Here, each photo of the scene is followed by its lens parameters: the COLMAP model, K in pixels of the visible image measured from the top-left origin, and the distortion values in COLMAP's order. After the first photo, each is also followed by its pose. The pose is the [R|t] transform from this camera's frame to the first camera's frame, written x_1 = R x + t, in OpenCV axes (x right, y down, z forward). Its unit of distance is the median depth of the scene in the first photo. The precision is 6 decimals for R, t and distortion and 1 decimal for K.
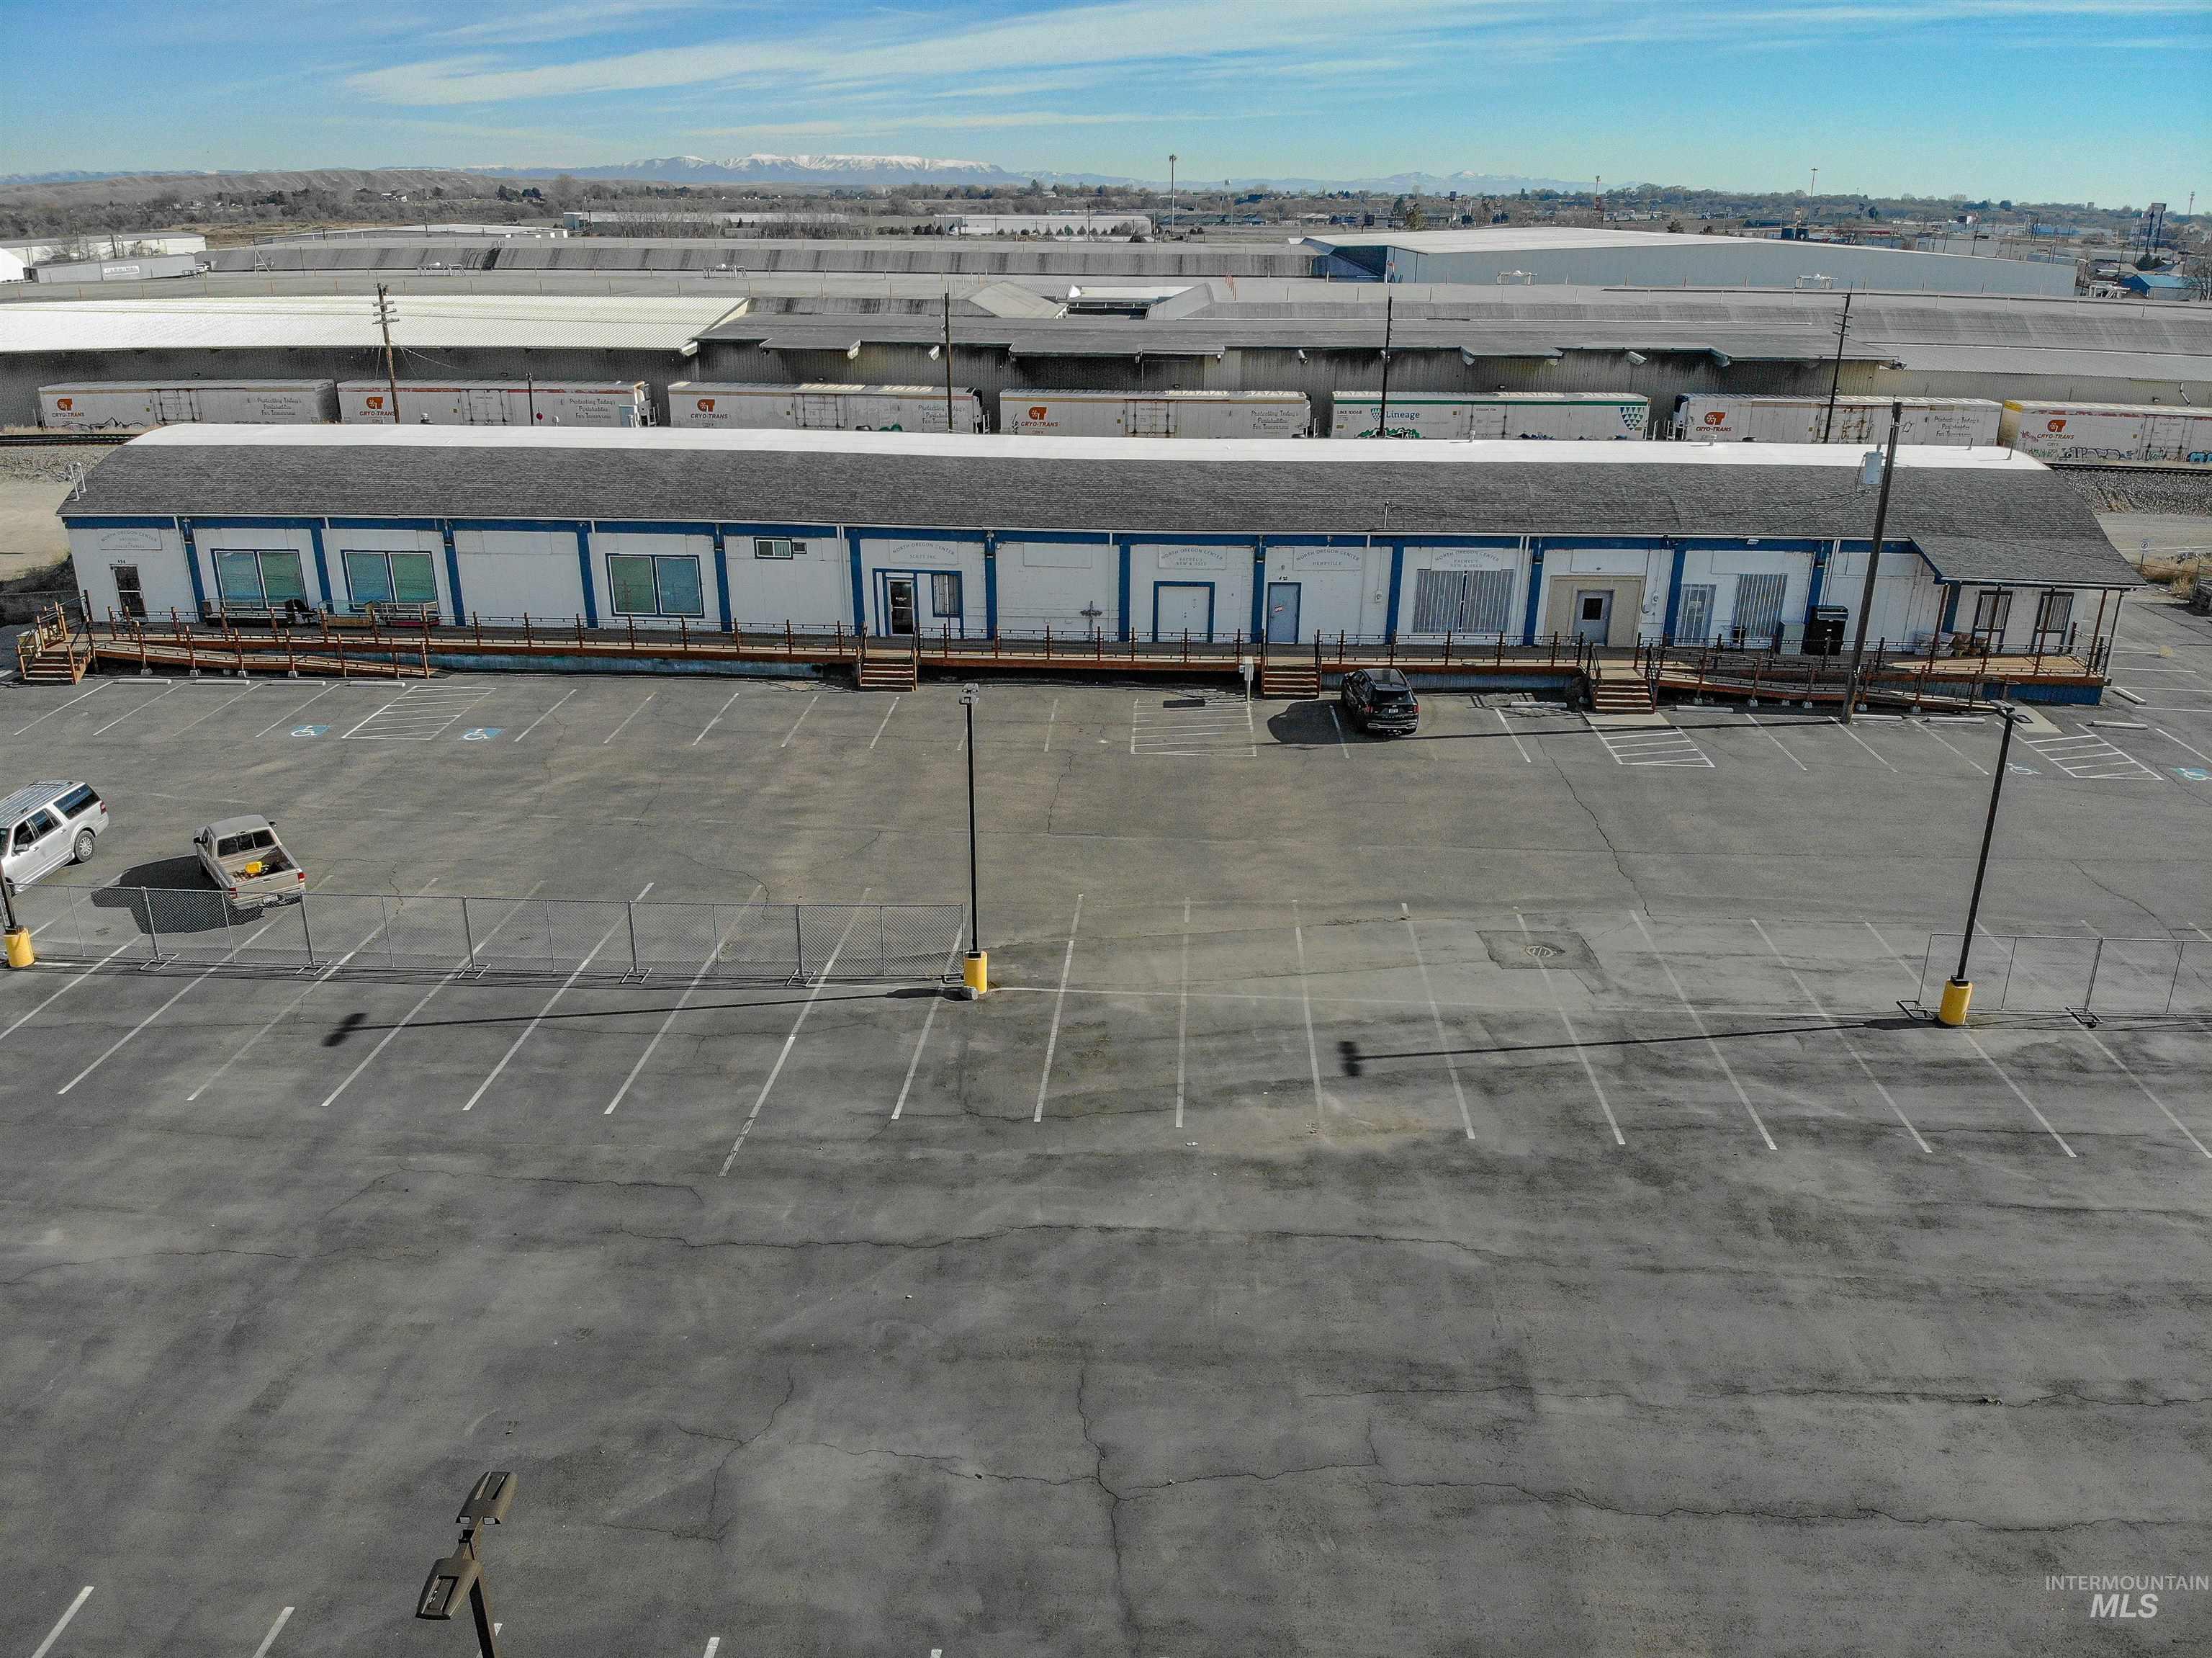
lens RADIAL K [[1593.7, 0, 1109.2], [0, 1593.7, 832.0], [0, 0, 1]] dist [0.122201, -0.250386]
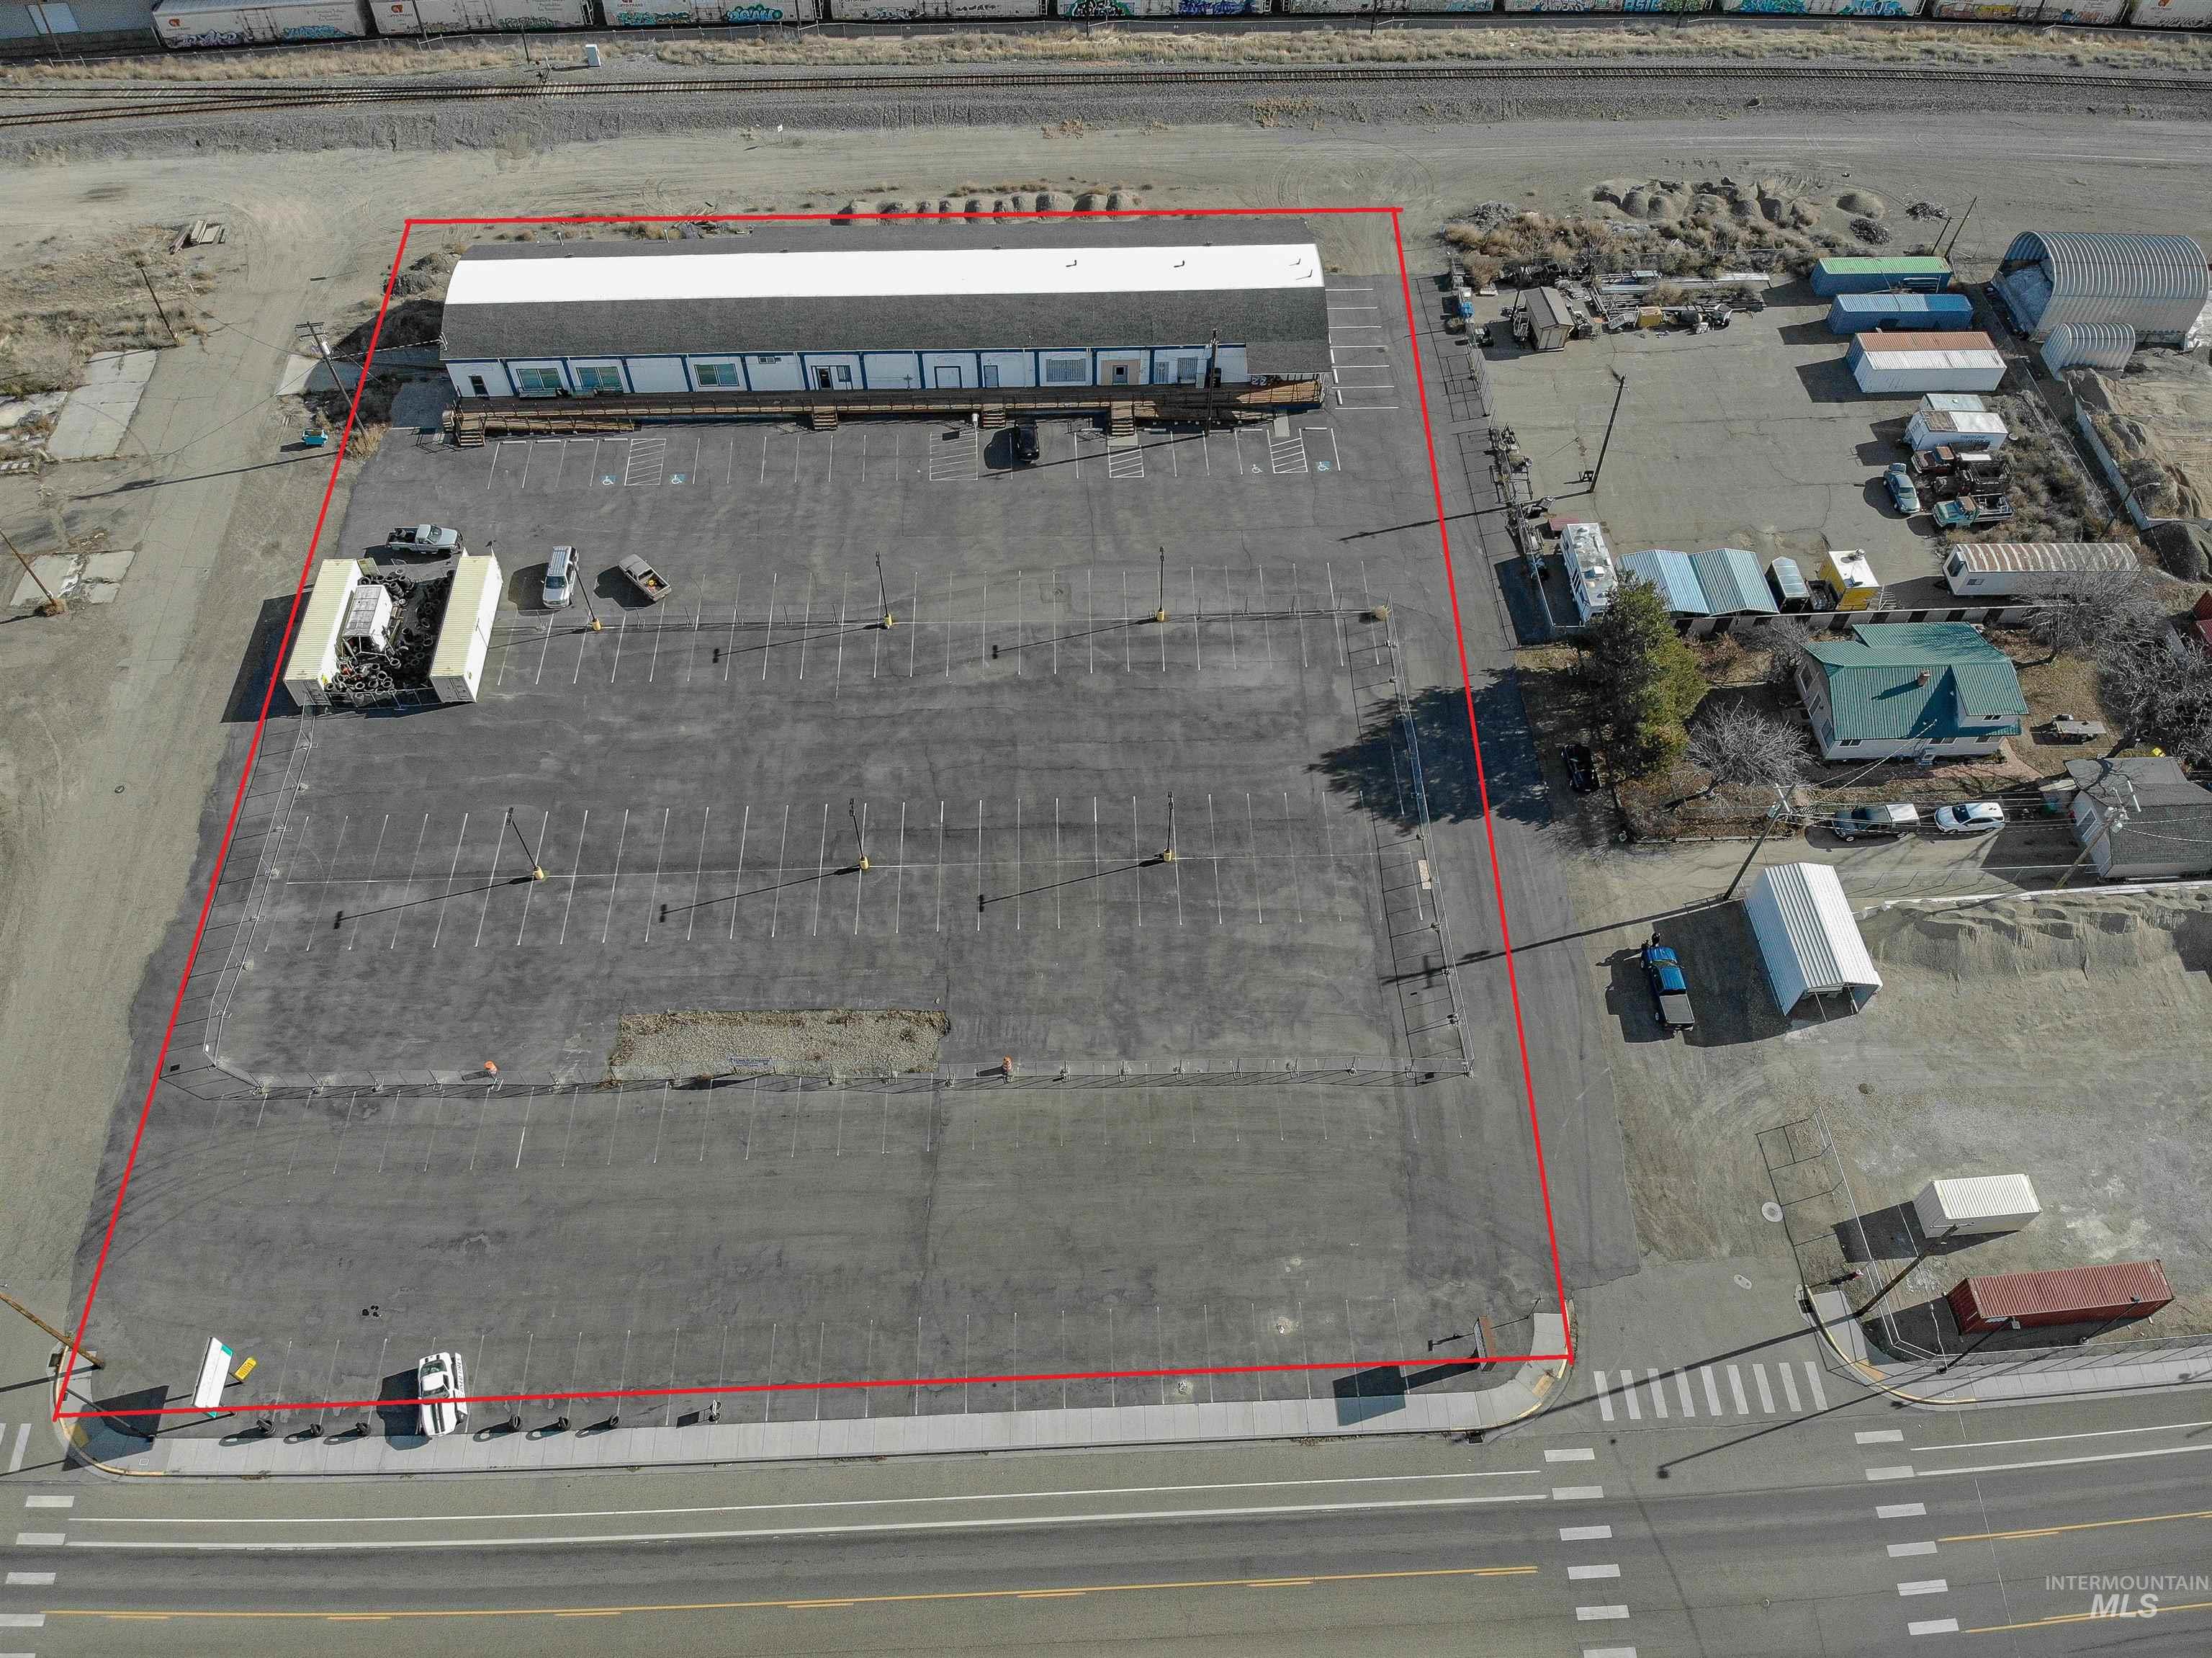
lens RADIAL K [[1593.7, 0, 1109.2], [0, 1593.7, 832.0], [0, 0, 1]] dist [0.122201, -0.250386]
pose [[0.995926, -0.070485, 0.056248, 0.121833], [0.027928, 0.834167, 0.550804, -1.039207], [-0.085743, -0.546989, 0.832737, -1.593500]]
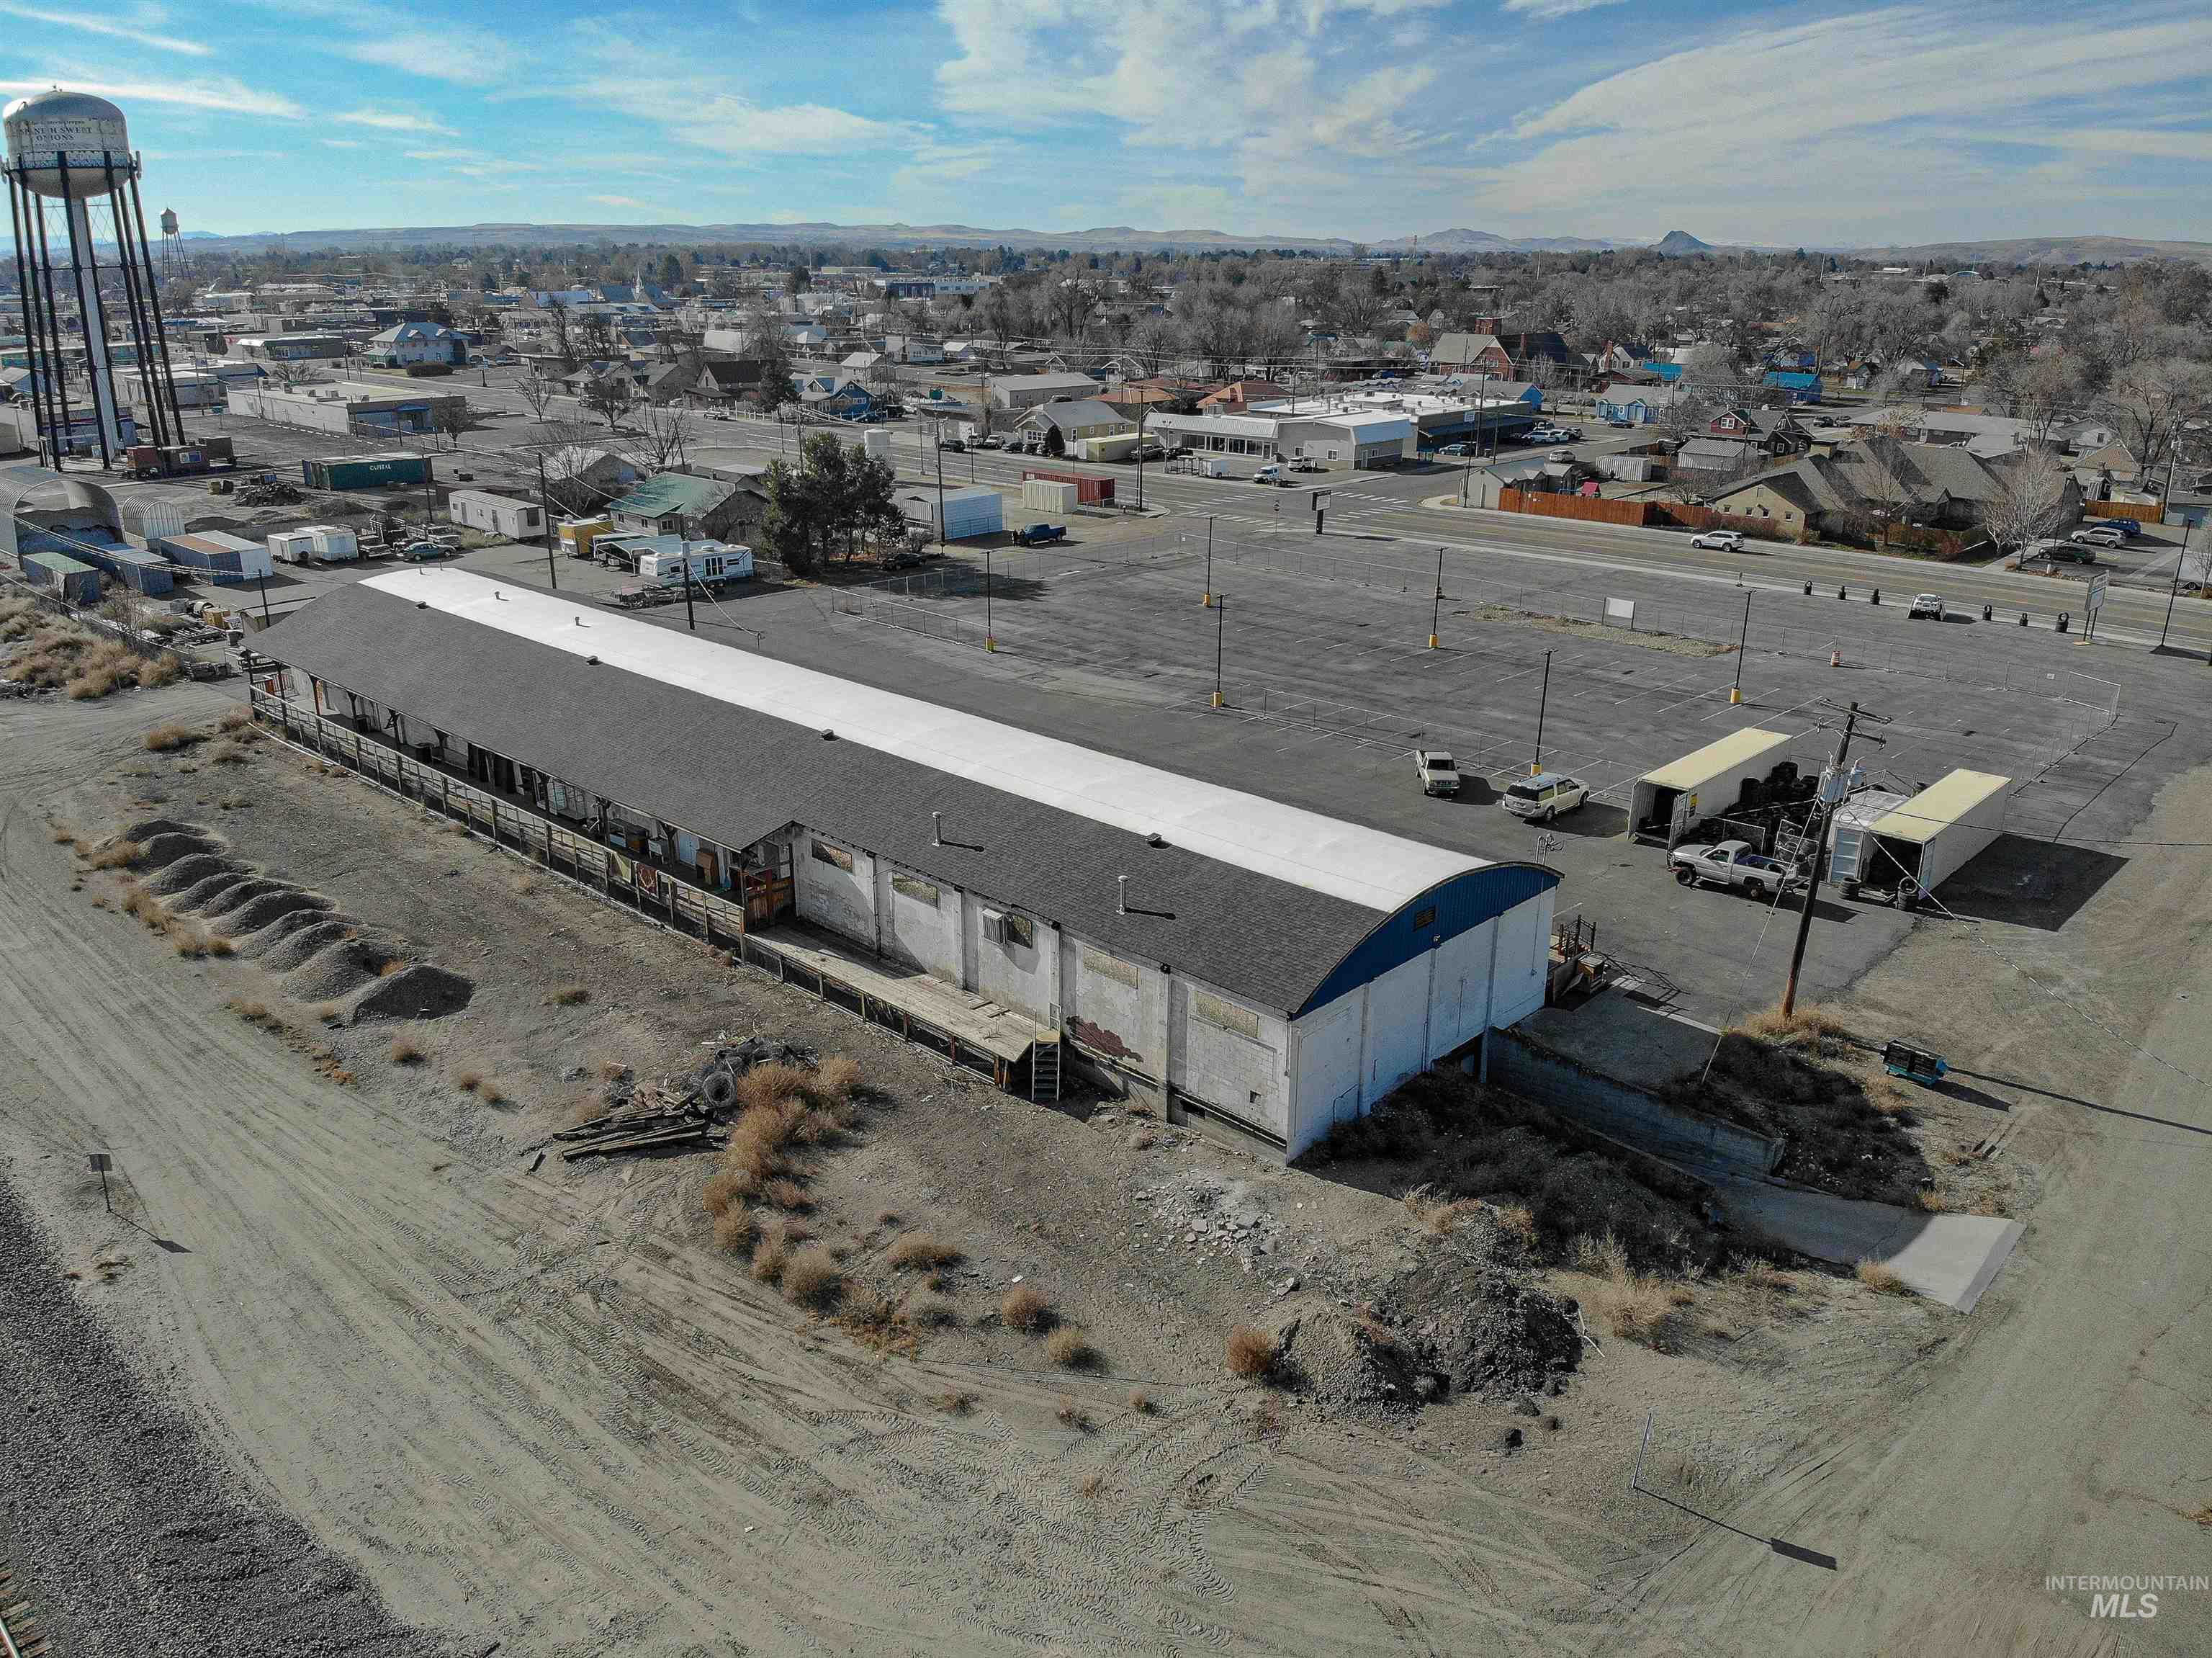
lens RADIAL K [[1593.7, 0, 1109.2], [0, 1593.7, 832.0], [0, 0, 1]] dist [0.122201, -0.250386]
pose [[-0.756604, -0.228607, 0.612609, -1.243762], [0.227986, 0.785867, 0.574836, -1.003429], [-0.612841, 0.574589, -0.542470, 2.014749]]
